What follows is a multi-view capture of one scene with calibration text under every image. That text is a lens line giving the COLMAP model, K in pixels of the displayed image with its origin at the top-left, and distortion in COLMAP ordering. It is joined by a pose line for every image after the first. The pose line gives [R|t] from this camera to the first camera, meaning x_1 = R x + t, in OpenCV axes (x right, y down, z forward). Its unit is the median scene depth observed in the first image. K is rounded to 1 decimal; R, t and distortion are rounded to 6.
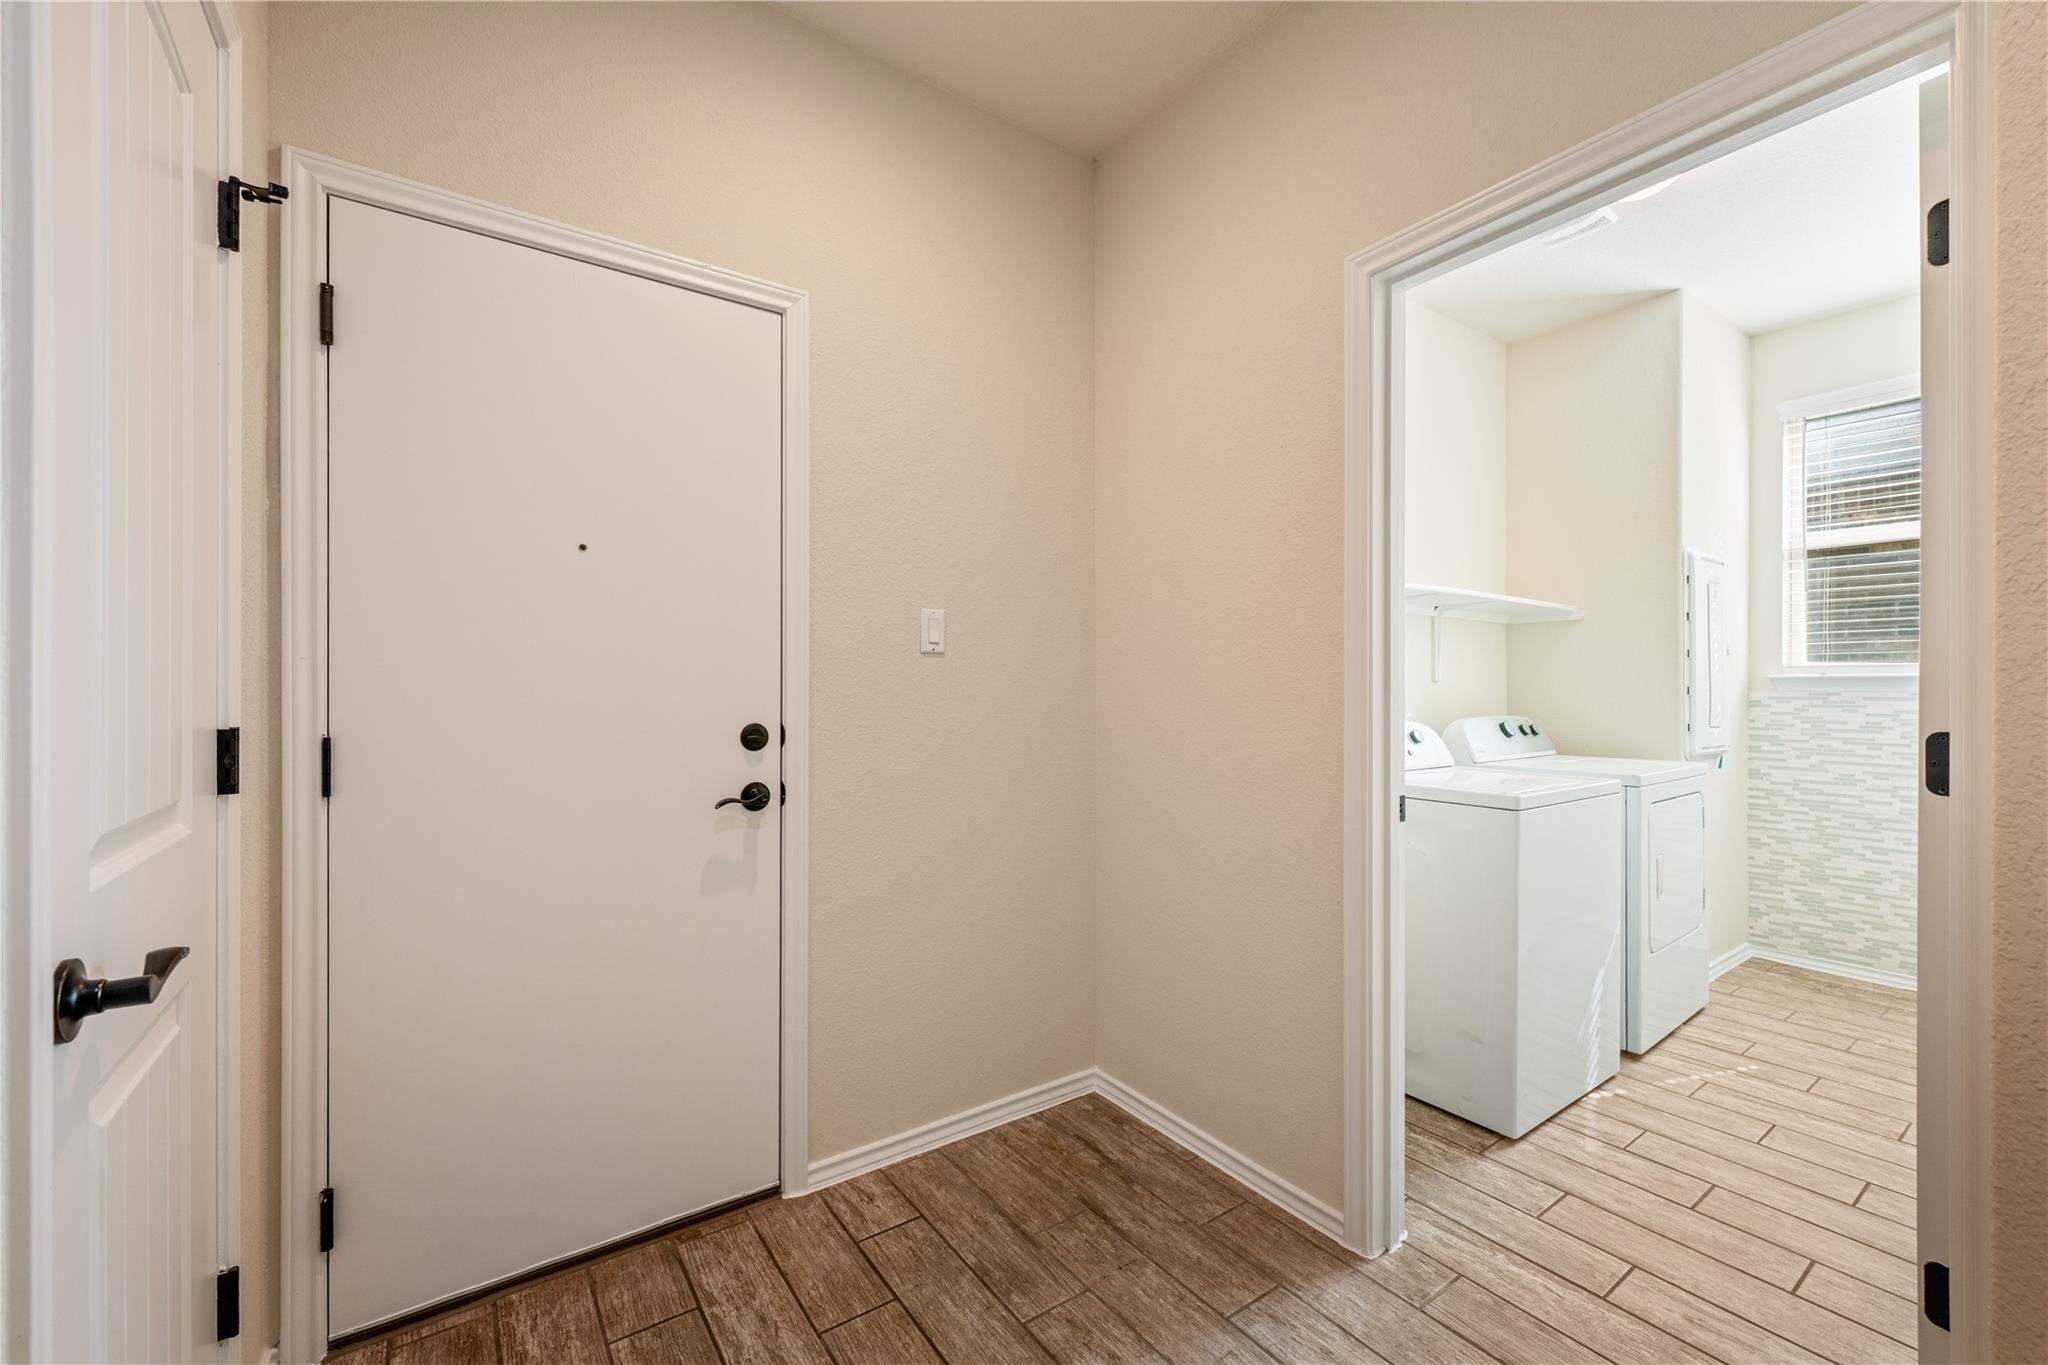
lens RADIAL K [[831.1, 0, 1026.0], [0, 831.1, 691.2], [0, 0, 1]] dist [-0.001165, 0.000143]
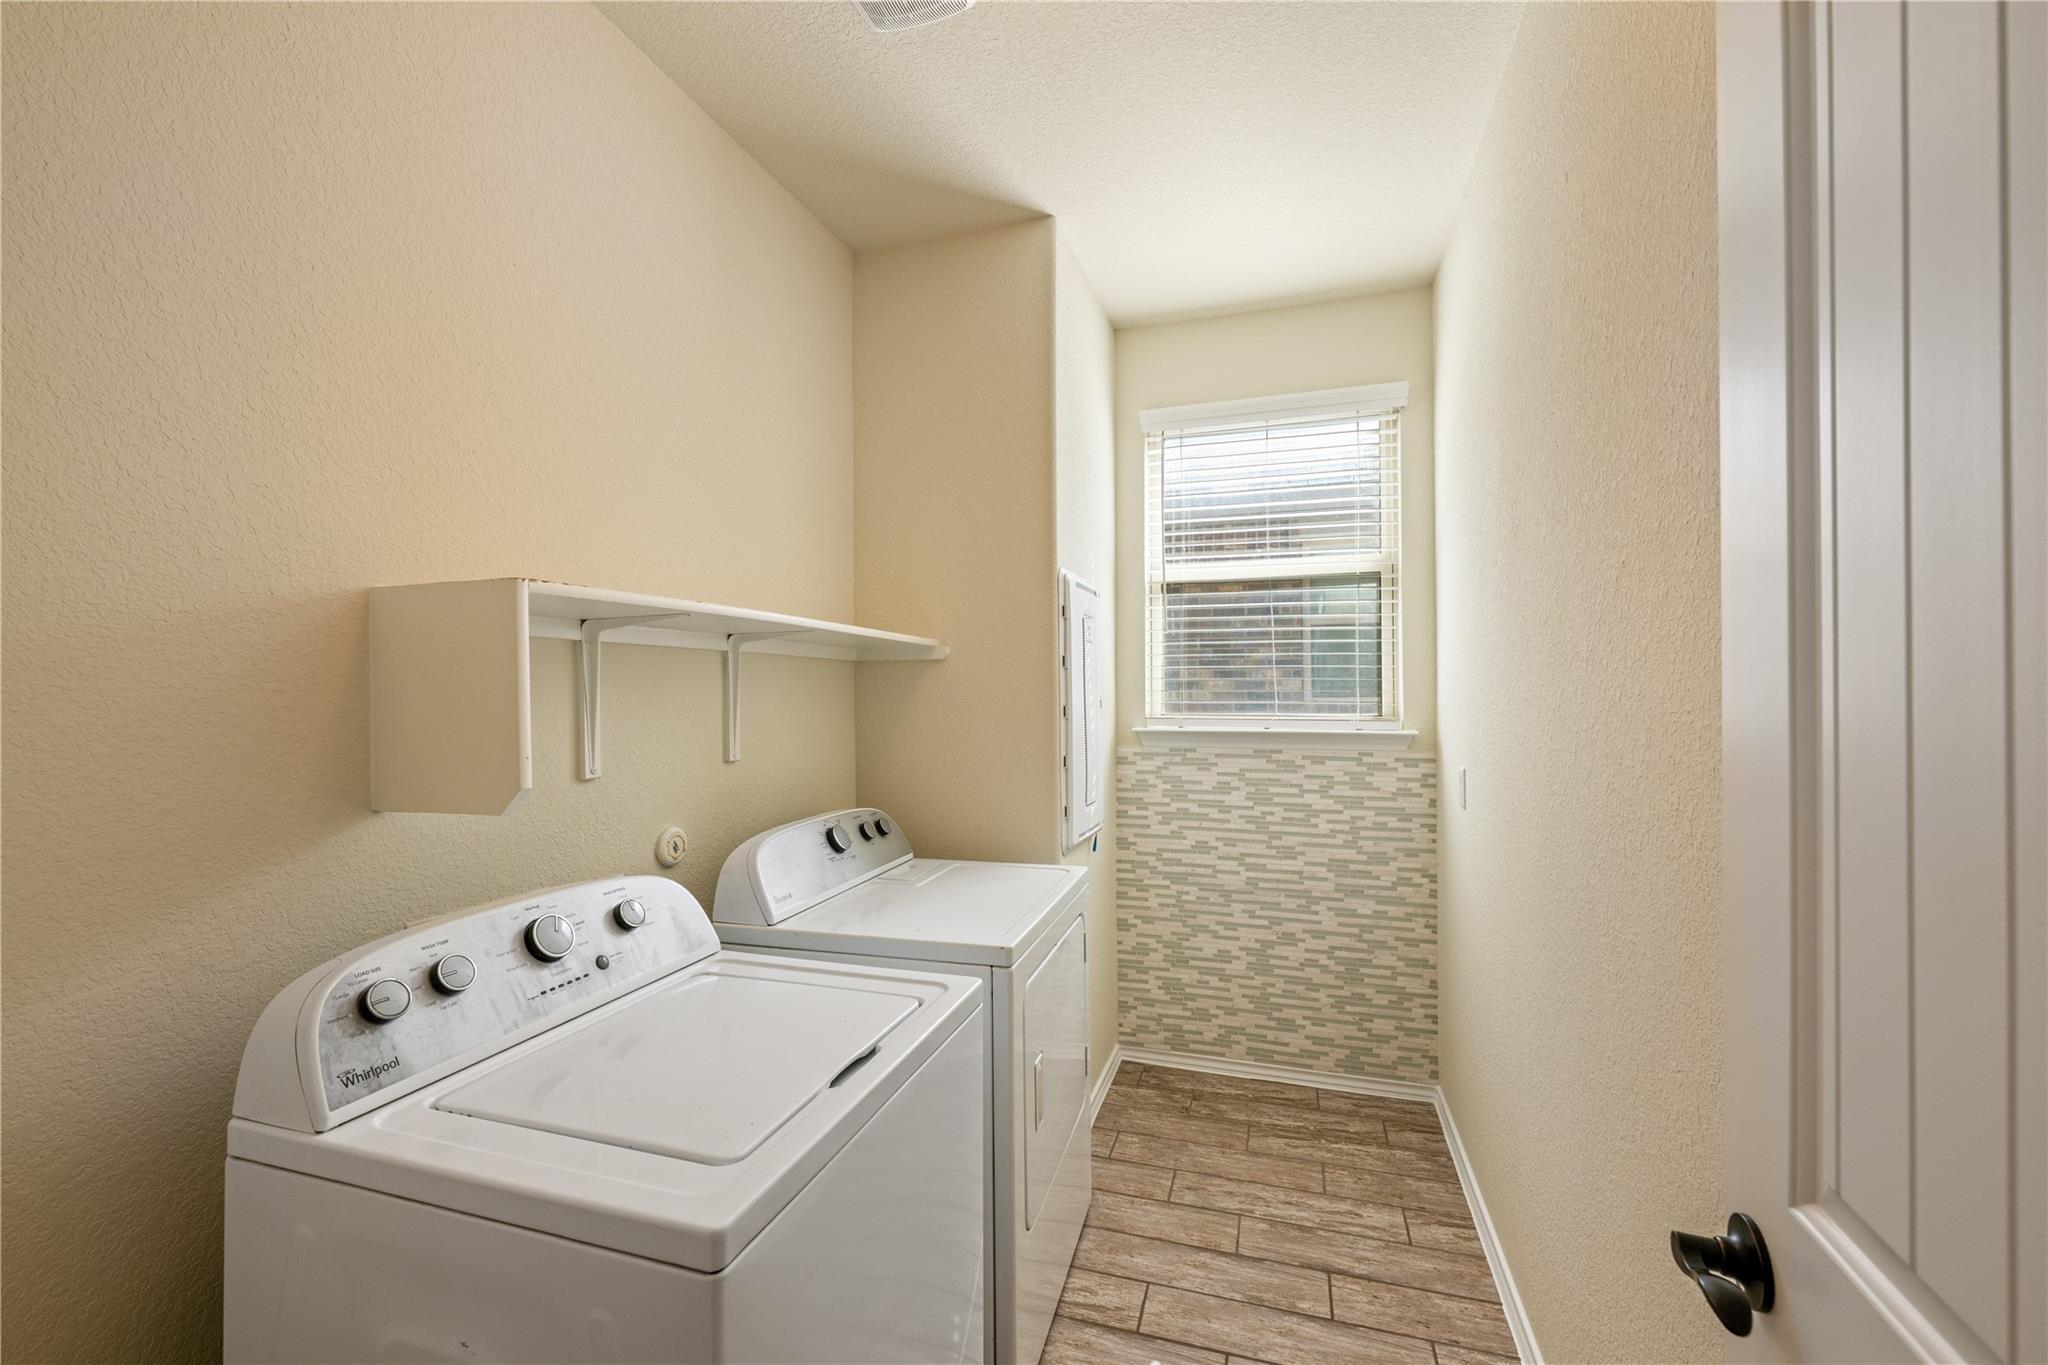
lens RADIAL K [[831.1, 0, 1026.0], [0, 831.1, 691.2], [0, 0, 1]] dist [-0.001165, 0.000143]
pose [[0.797042, -0.003262, 0.603915, 0.302251], [0.005939, 0.999979, -0.002437, -0.057871], [-0.603895, 0.005529, 0.797045, 0.402836]]
